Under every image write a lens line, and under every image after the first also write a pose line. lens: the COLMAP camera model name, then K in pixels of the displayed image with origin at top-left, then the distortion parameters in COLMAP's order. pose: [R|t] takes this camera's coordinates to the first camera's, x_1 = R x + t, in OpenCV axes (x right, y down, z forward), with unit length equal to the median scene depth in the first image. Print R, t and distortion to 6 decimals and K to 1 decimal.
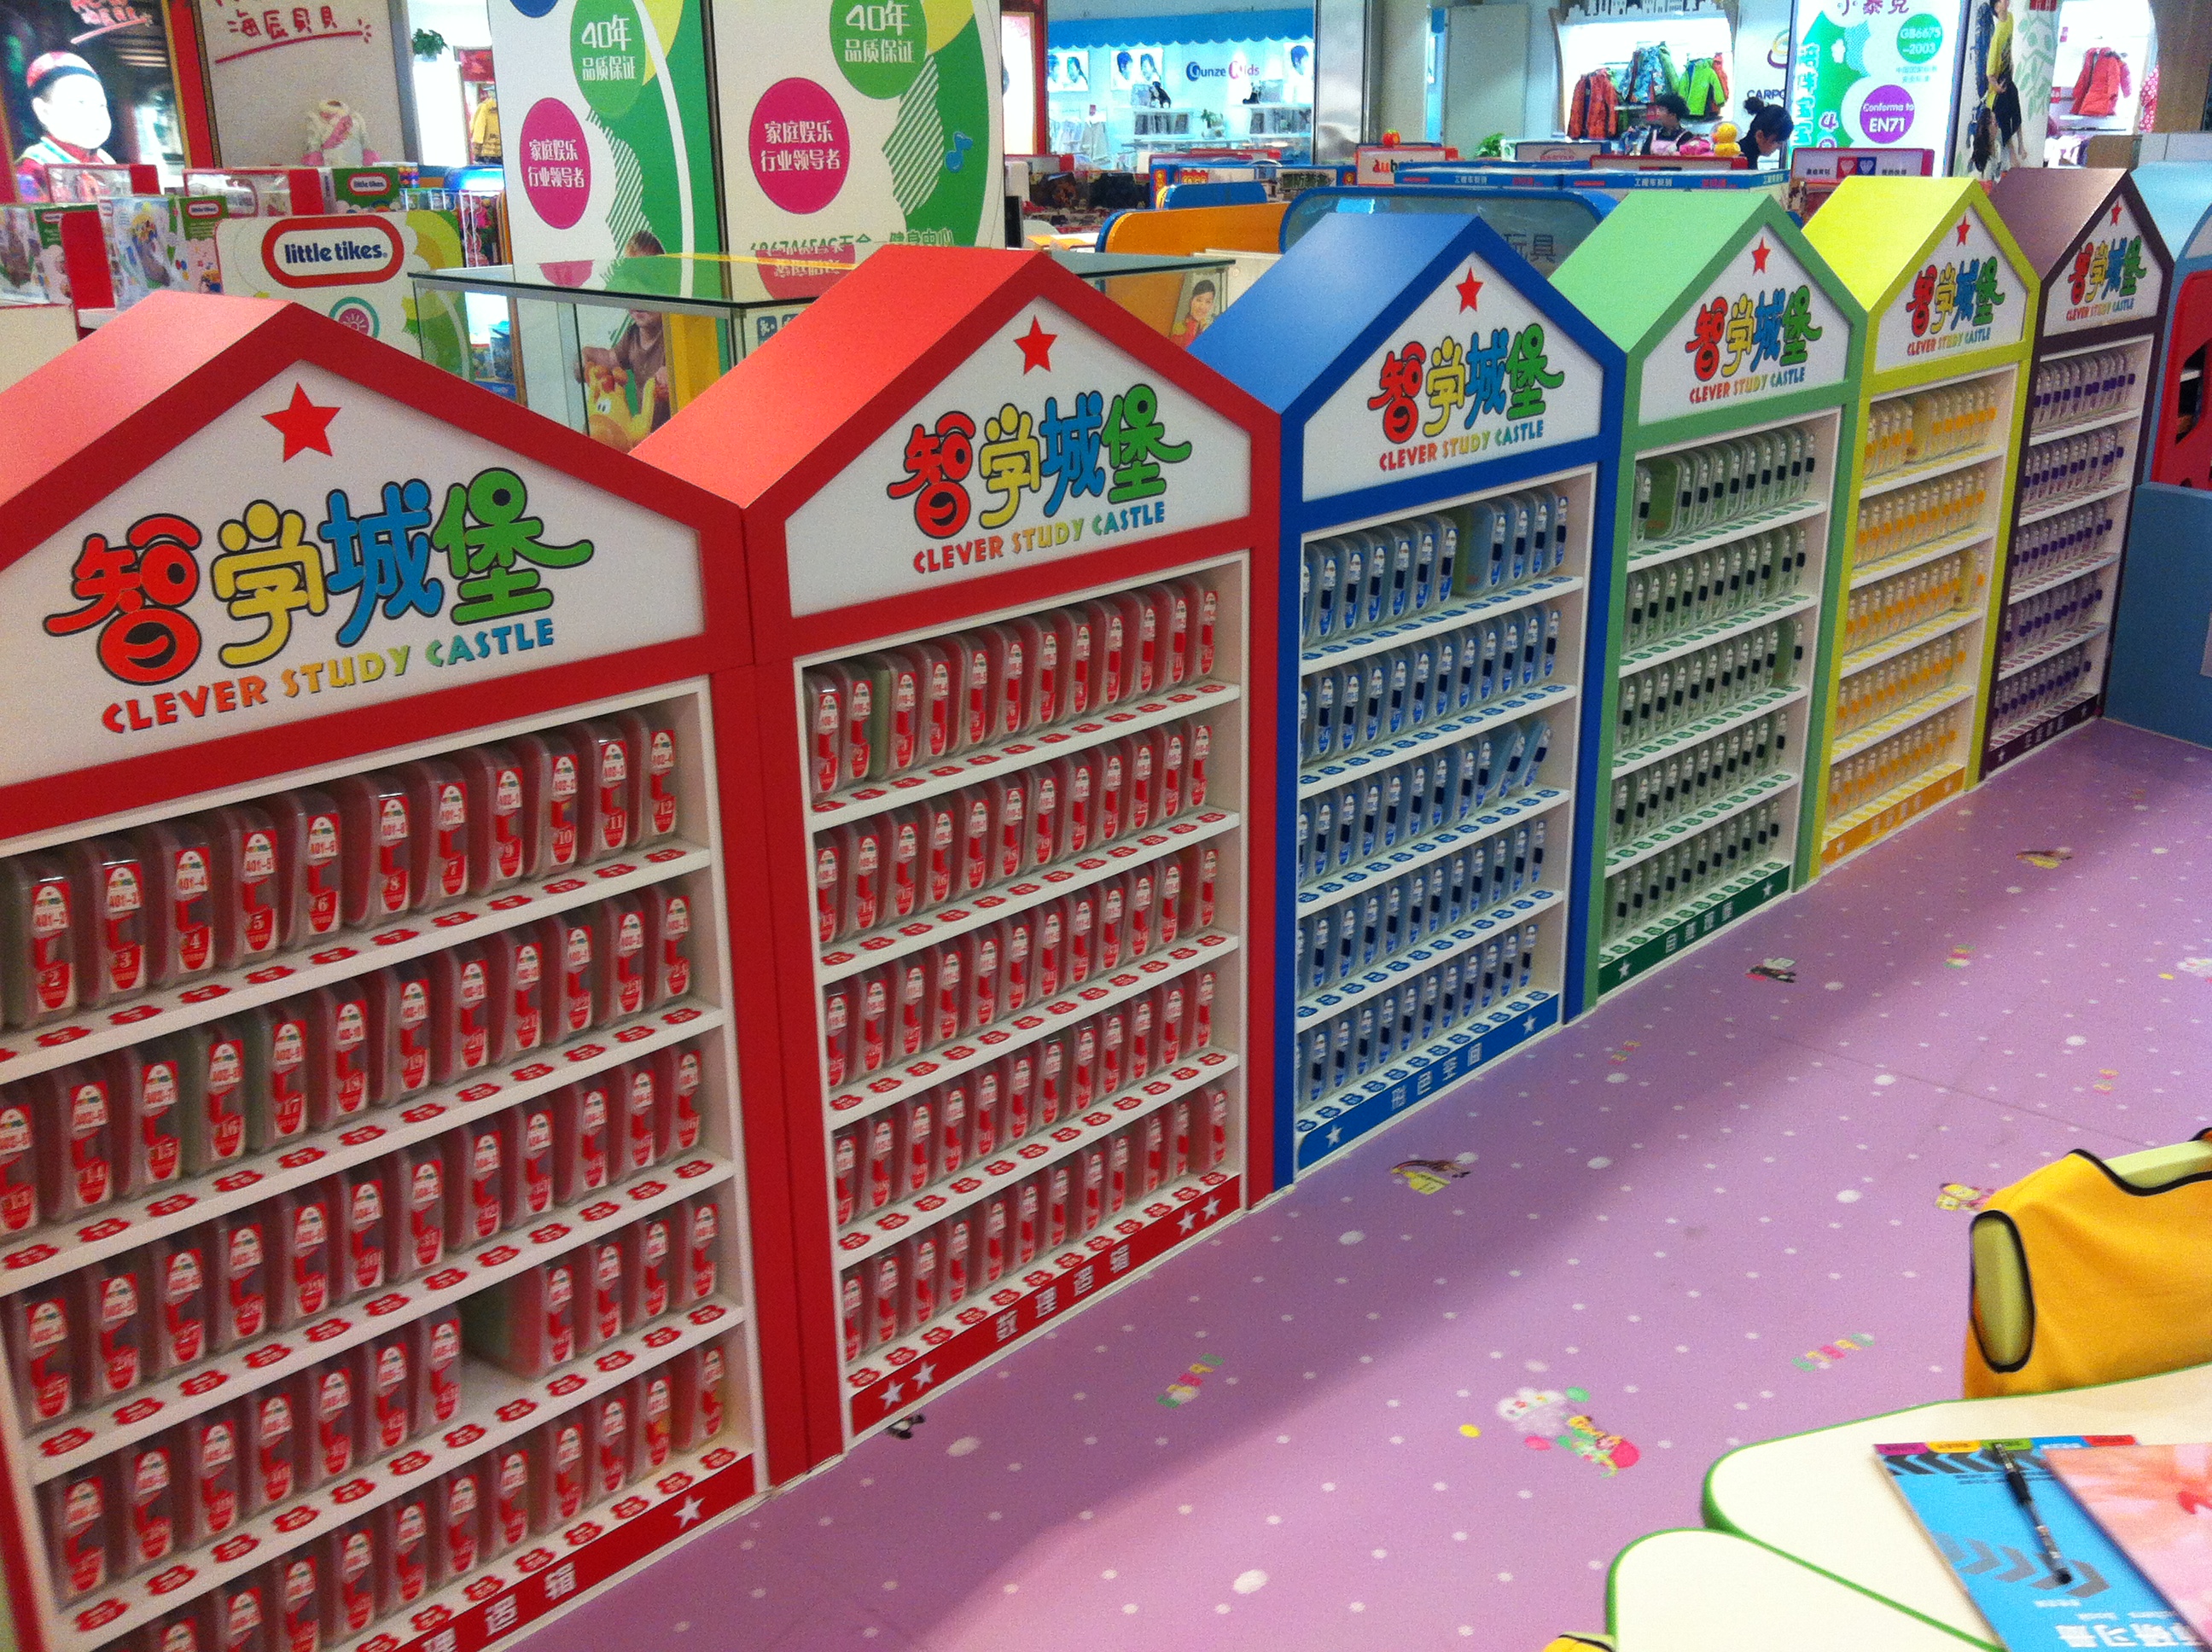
lens RADIAL K [[2040.4, 0, 1108.7], [0, 2040.4, 822.4], [0, 0, 1]] dist [0.015686, 0.000000]
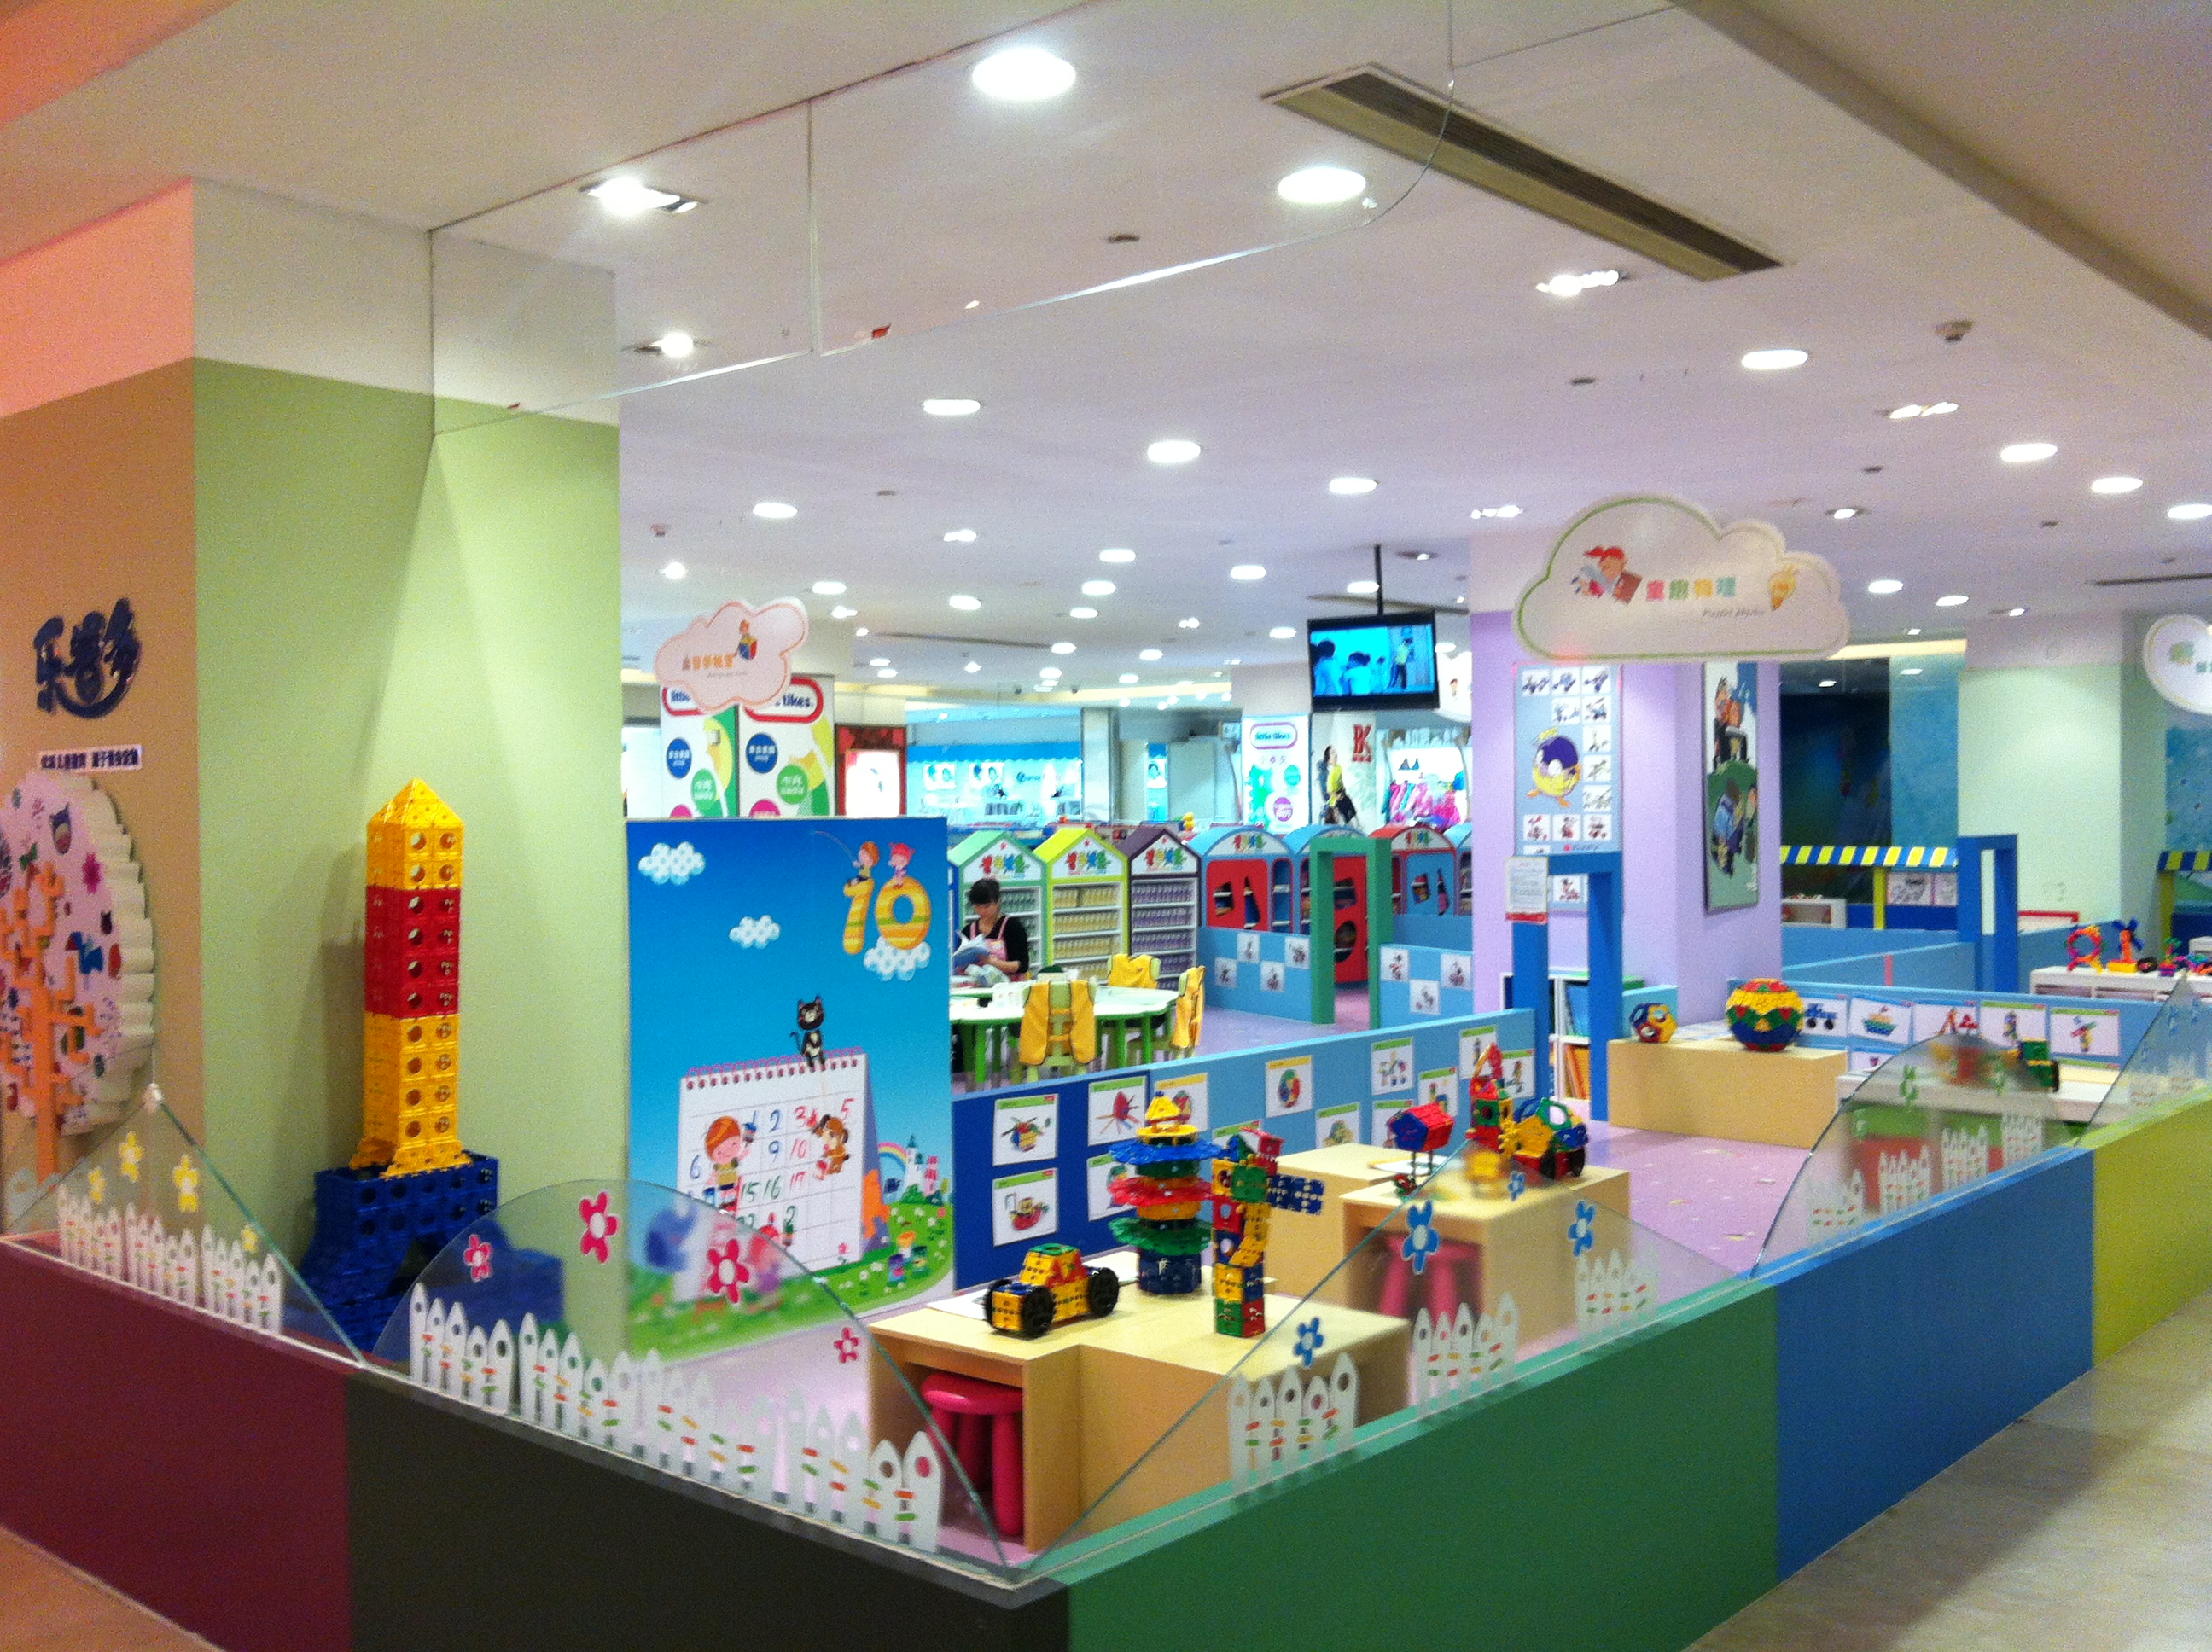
lens RADIAL K [[2040.4, 0, 1105.9], [0, 2040.4, 819.5], [0, 0, 1]] dist [0.015686, 0.000000]
pose [[0.999660, 0.003077, 0.025888, 0.070926], [0.005293, 0.948363, -0.317143, 0.162265], [-0.025527, 0.317173, 0.948024, -0.483611]]
